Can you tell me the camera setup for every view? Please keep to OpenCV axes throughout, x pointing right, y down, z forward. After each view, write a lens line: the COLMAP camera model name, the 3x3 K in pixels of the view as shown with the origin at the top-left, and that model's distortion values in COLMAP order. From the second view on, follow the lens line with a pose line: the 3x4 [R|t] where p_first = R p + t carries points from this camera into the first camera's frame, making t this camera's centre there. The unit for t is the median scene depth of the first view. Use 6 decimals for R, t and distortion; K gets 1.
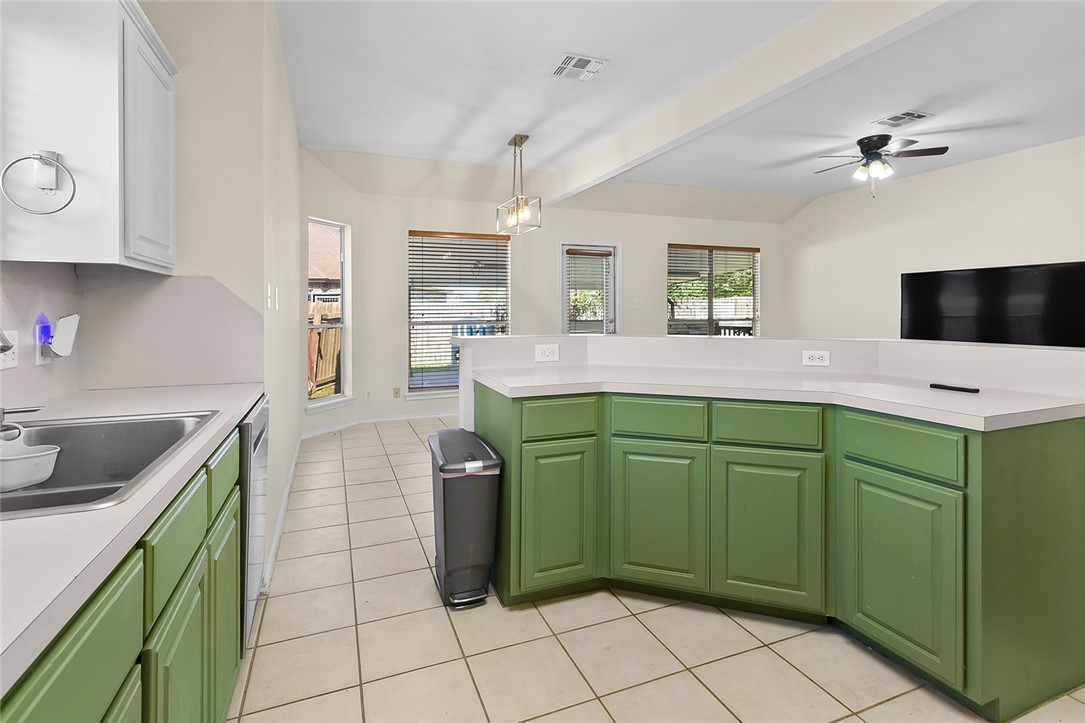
lens RADIAL K [[525.0, 0, 530.5], [0, 525.0, 307.2], [0, 0, 1]] dist [0.004791, 0.000763]
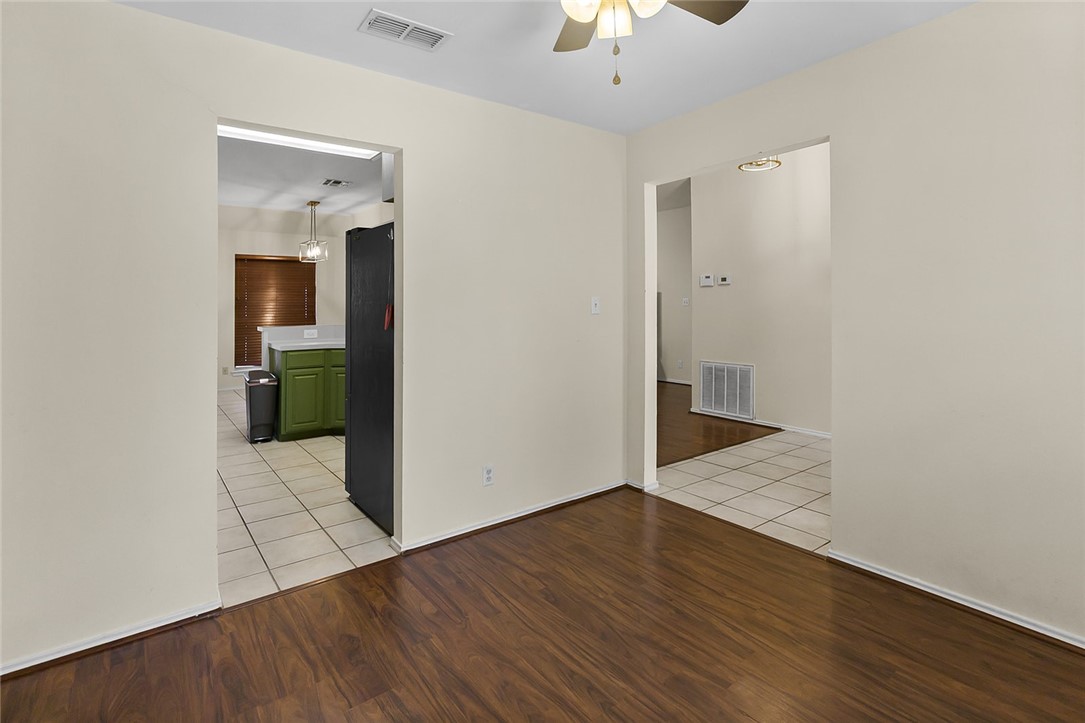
lens RADIAL K [[525.0, 0, 547.3], [0, 525.0, 300.1], [0, 0, 1]] dist [0.004791, 0.000763]
pose [[0.954516, 0.000747, 0.298159, 0.383060], [-0.001602, 0.999995, 0.002626, -0.063716], [-0.298155, -0.002984, 0.954513, -1.556677]]
